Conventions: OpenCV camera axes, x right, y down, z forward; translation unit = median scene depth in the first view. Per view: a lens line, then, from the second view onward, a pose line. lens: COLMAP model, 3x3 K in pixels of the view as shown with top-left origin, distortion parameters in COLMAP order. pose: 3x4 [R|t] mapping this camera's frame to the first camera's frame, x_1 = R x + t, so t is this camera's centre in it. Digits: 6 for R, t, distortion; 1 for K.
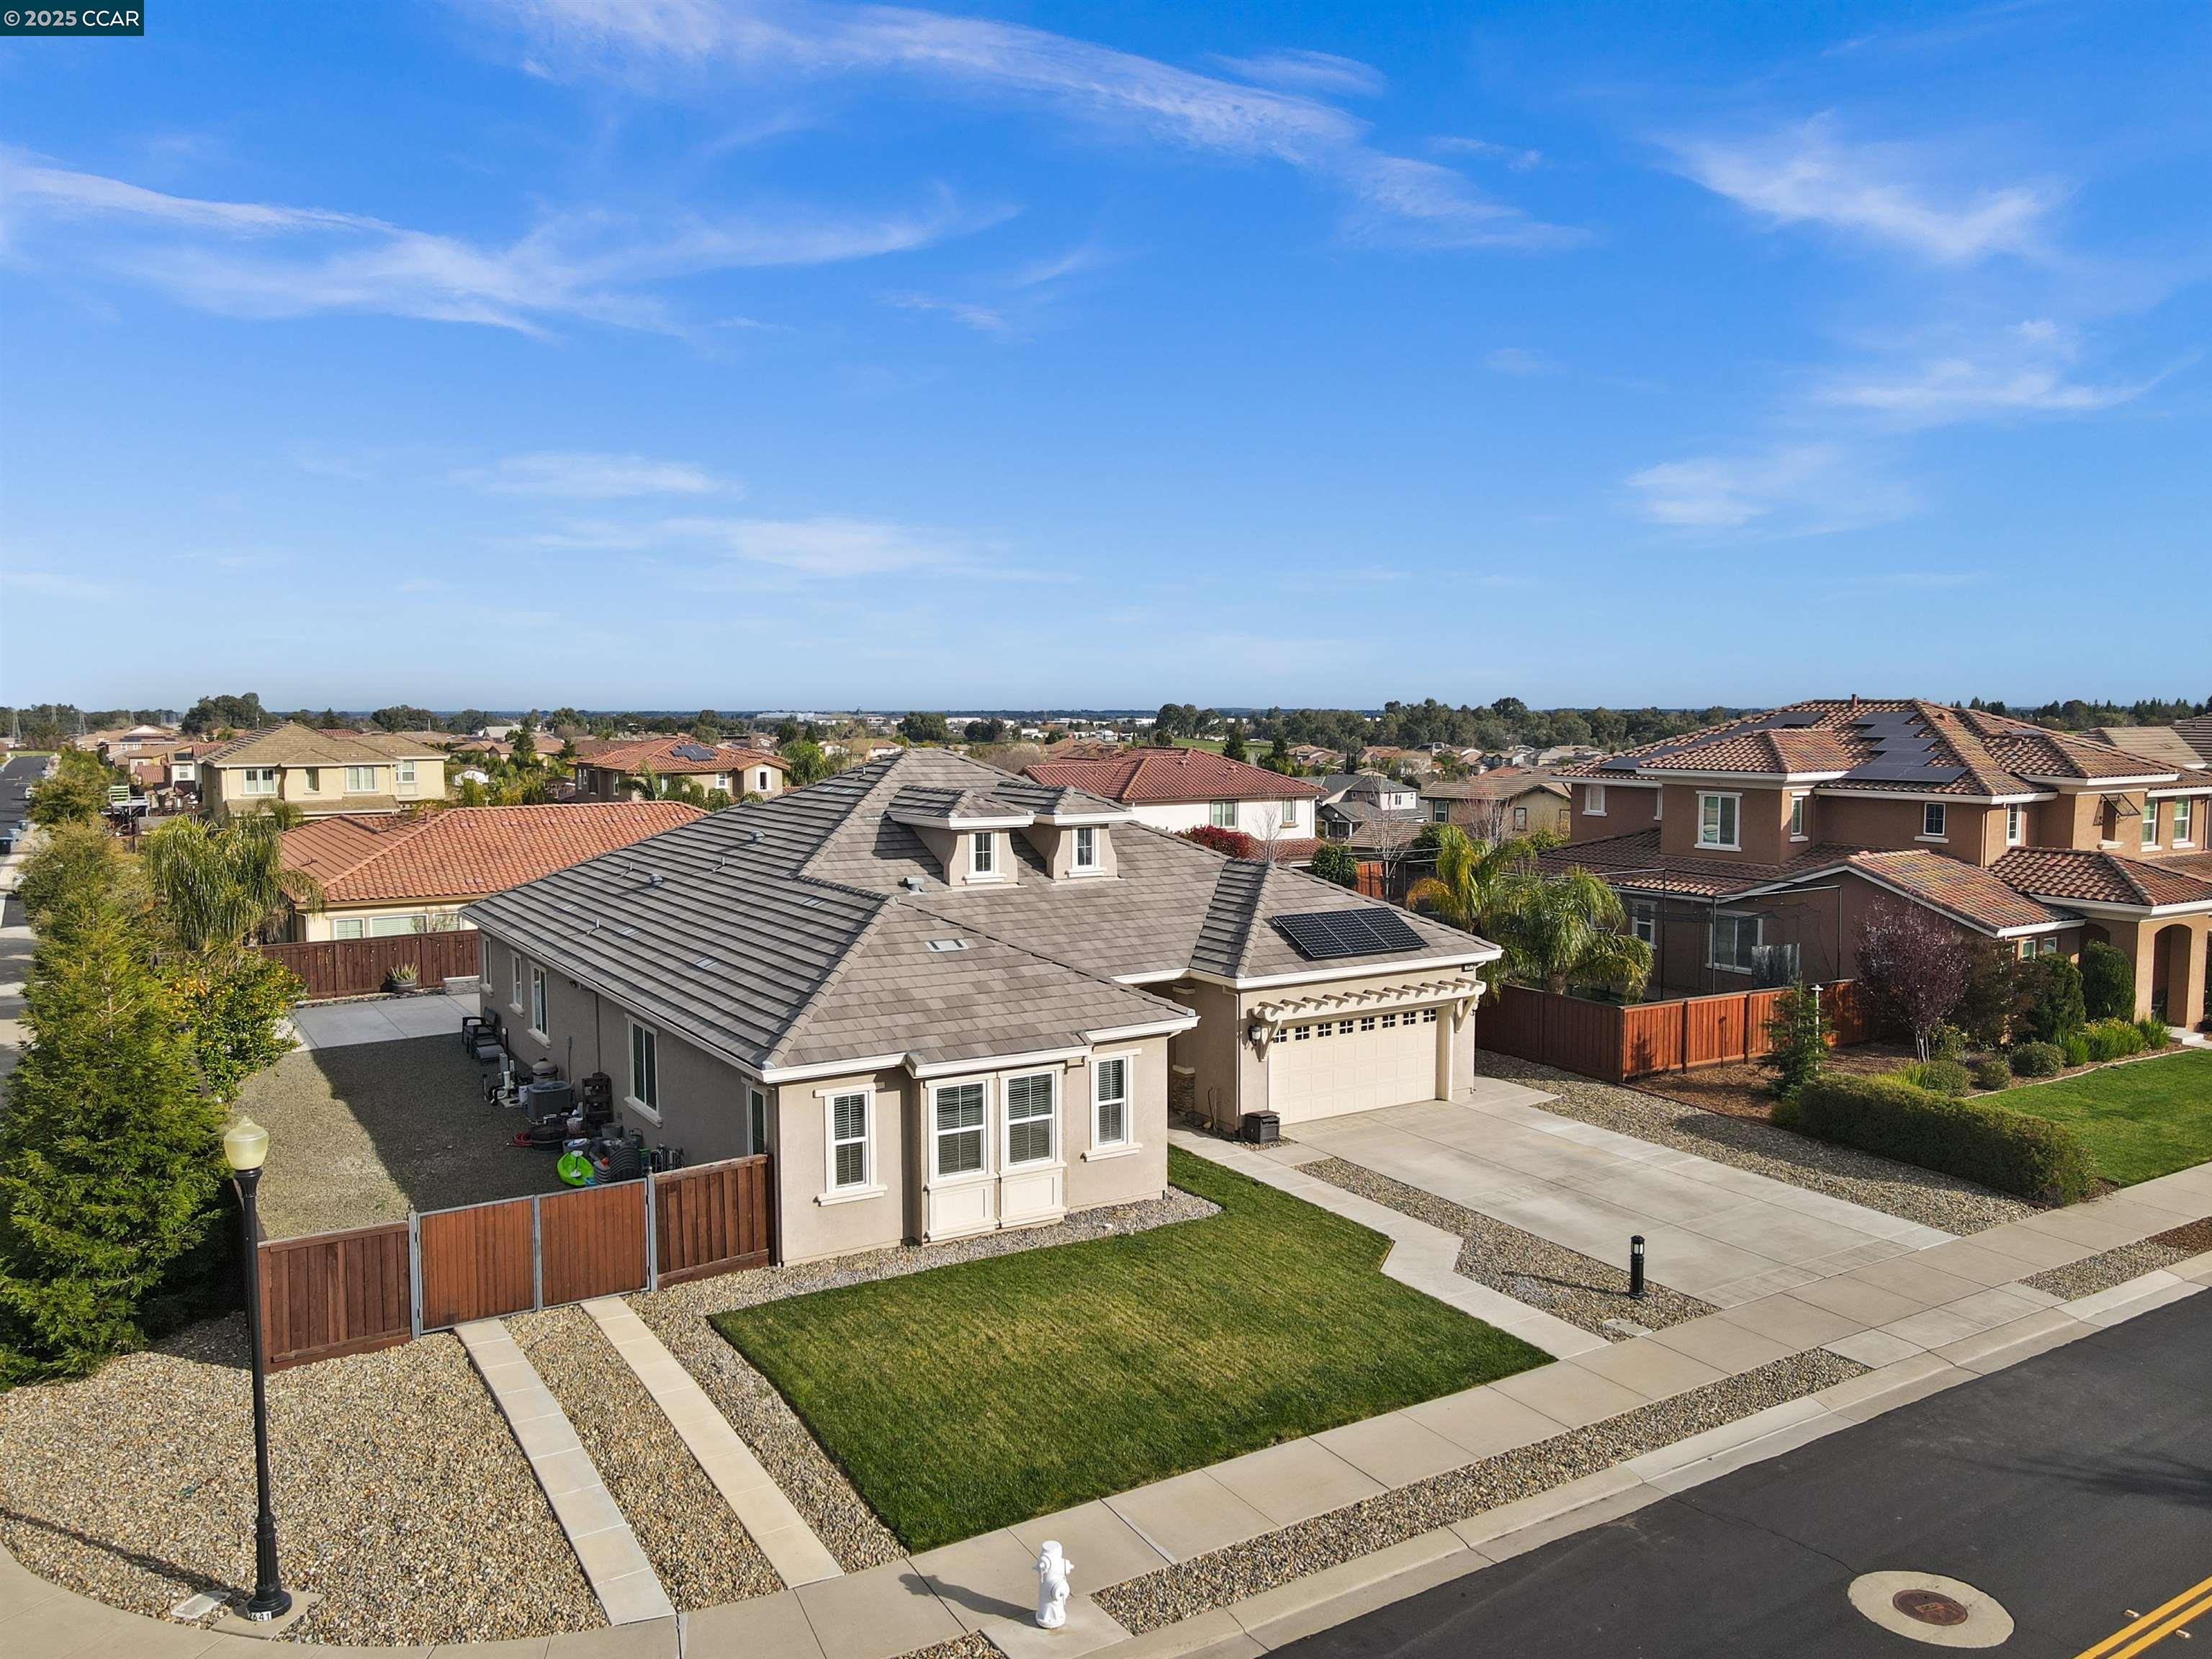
lens RADIAL K [[1650.5, 0, 1106.0], [0, 1650.5, 829.5], [0, 0, 1]] dist [0.006386, 0.004273]
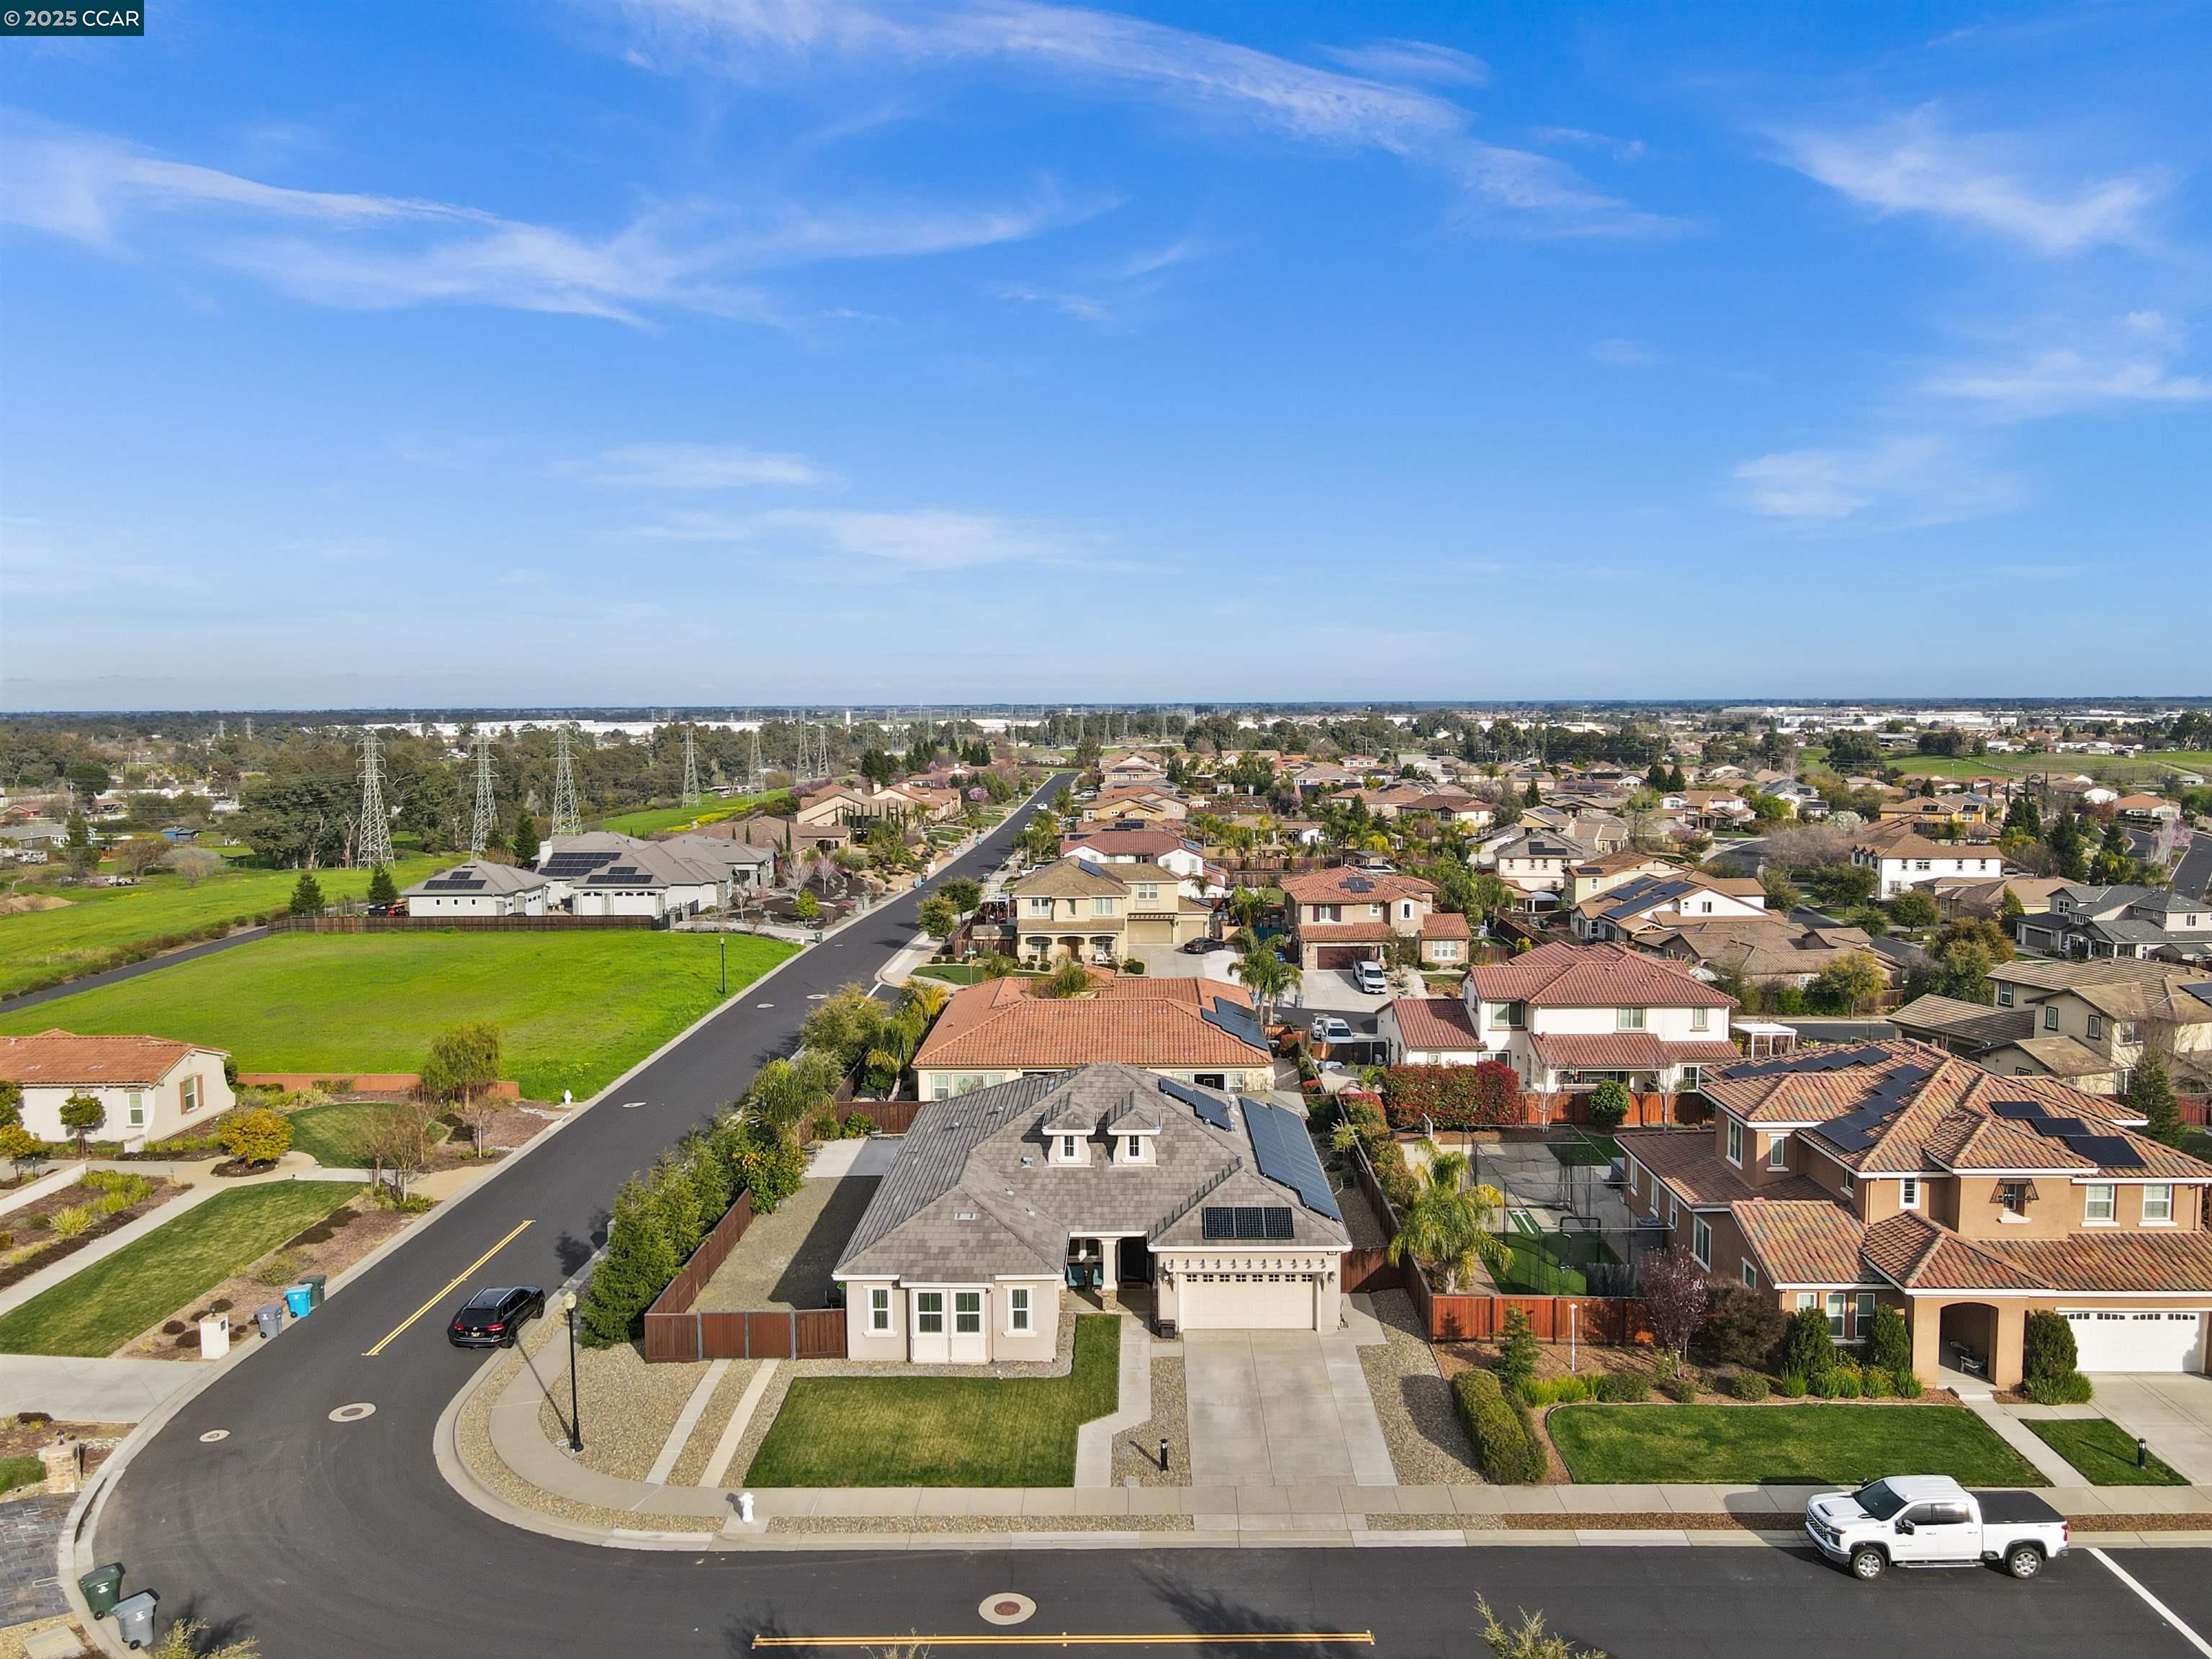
lens RADIAL K [[1613.4, 0, 1113.5], [0, 1613.4, 843.4], [0, 0, 1]] dist [0.010358, 0.008002]
pose [[0.838885, 0.043190, -0.542593, 1.191584], [-0.033893, 0.999057, 0.027124, -0.479453], [0.543253, -0.004364, 0.839558, -0.610265]]
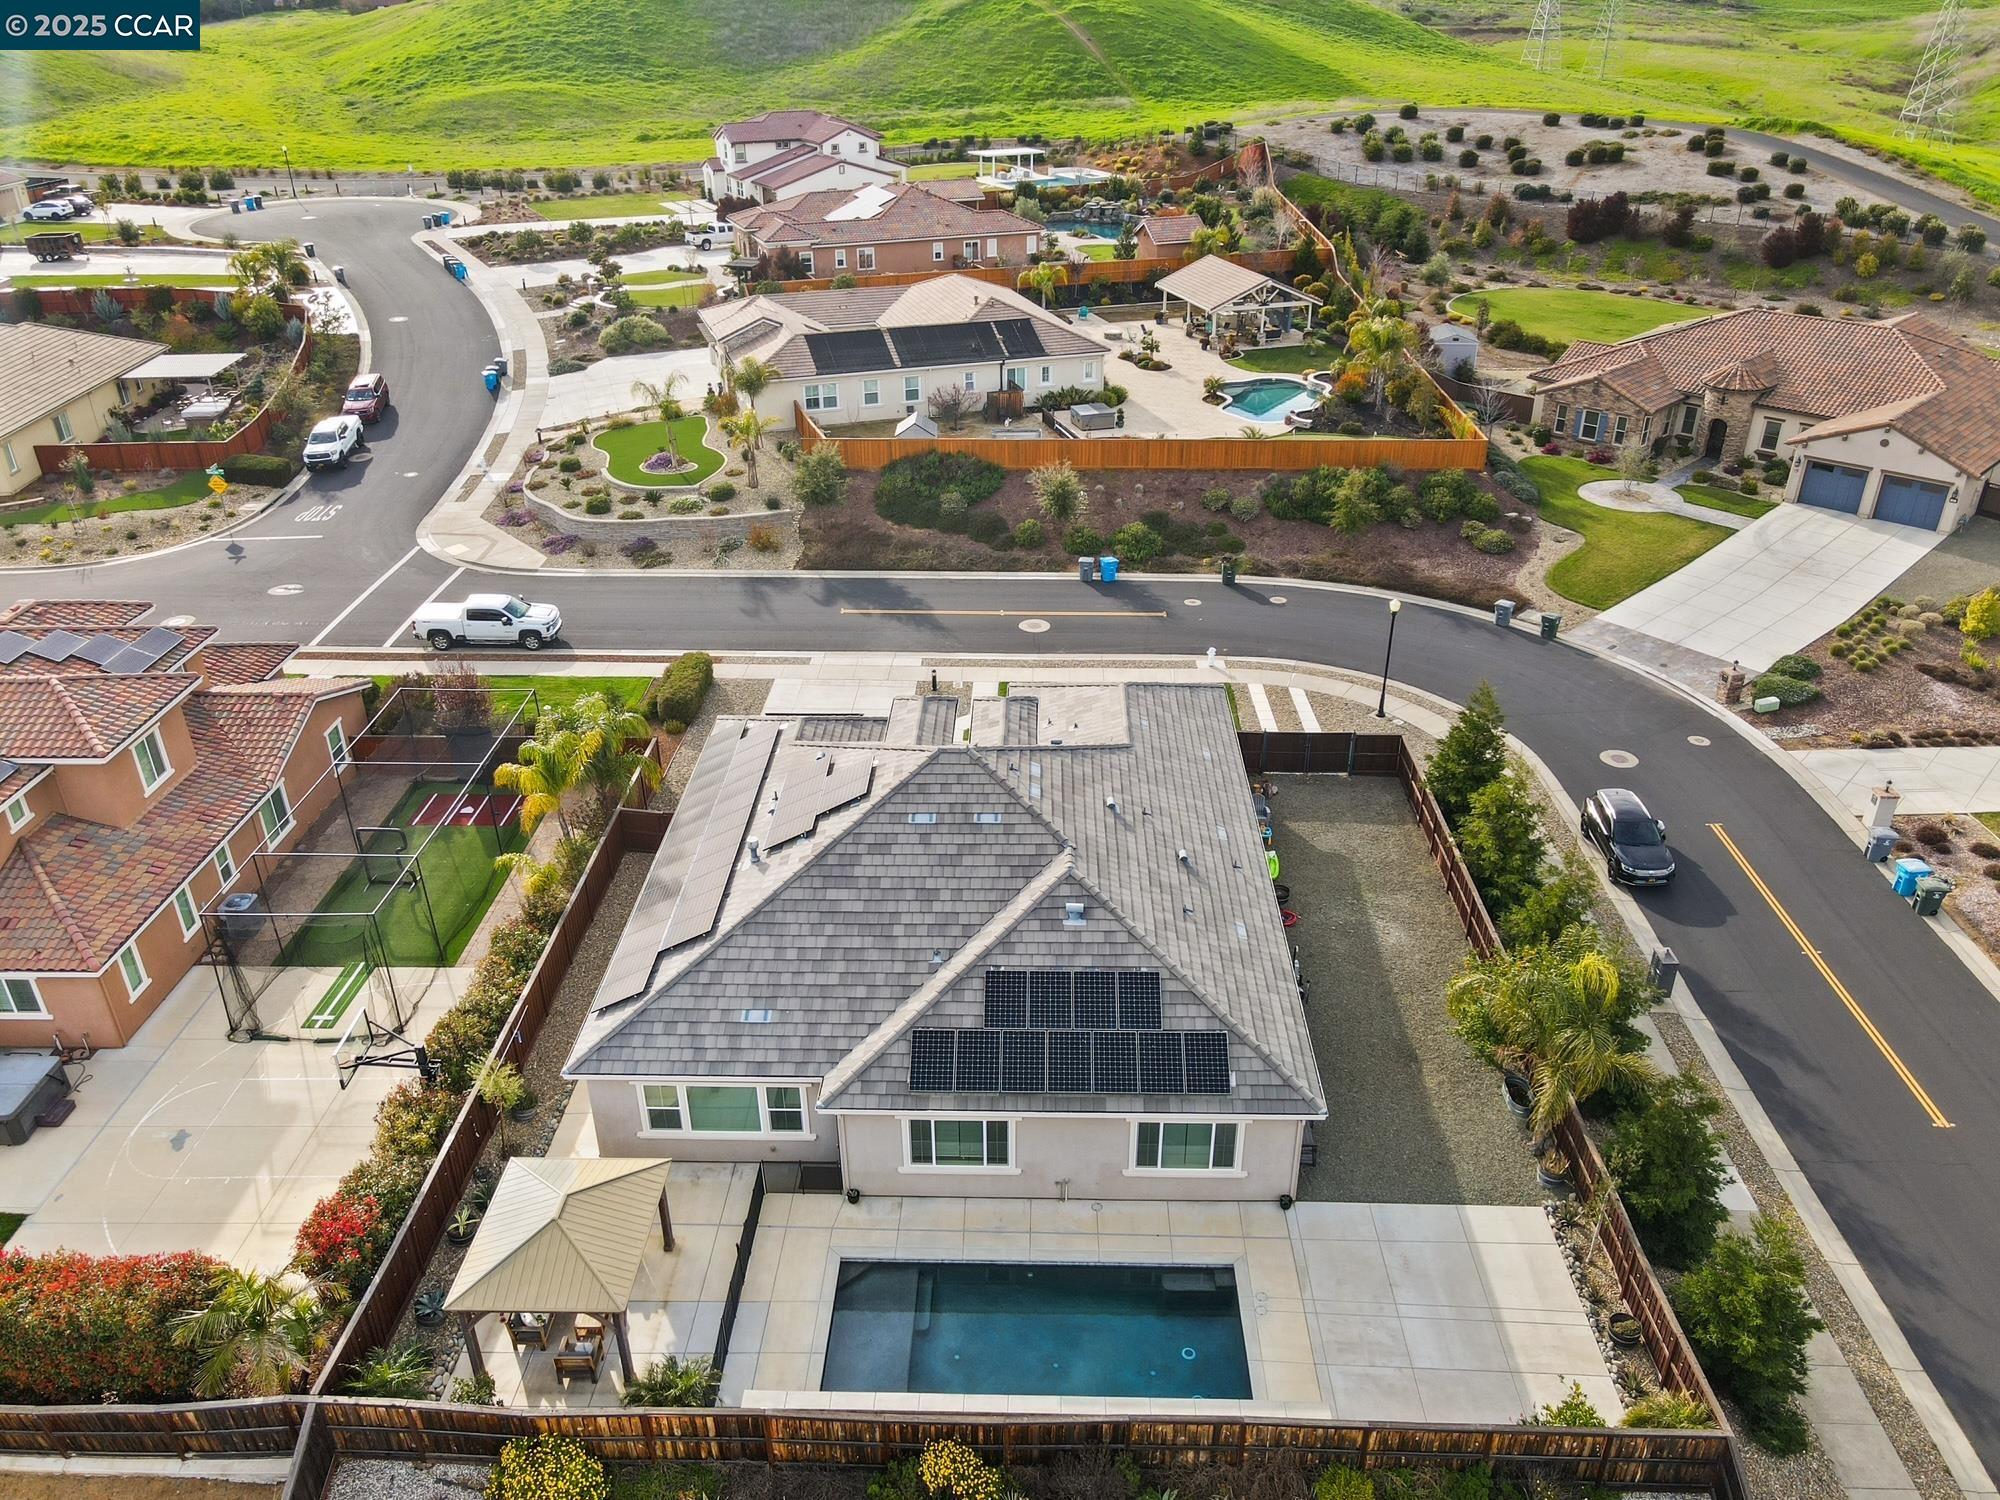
lens RADIAL K [[1458.8, 0, 1006.8], [0, 1458.8, 762.6], [0, 0, 1]] dist [0.010358, 0.008002]
pose [[-0.833087, -0.261429, 0.487463, -0.933518], [0.047267, 0.844393, 0.533635, -0.850945], [-0.551118, 0.467606, -0.691096, 2.483524]]
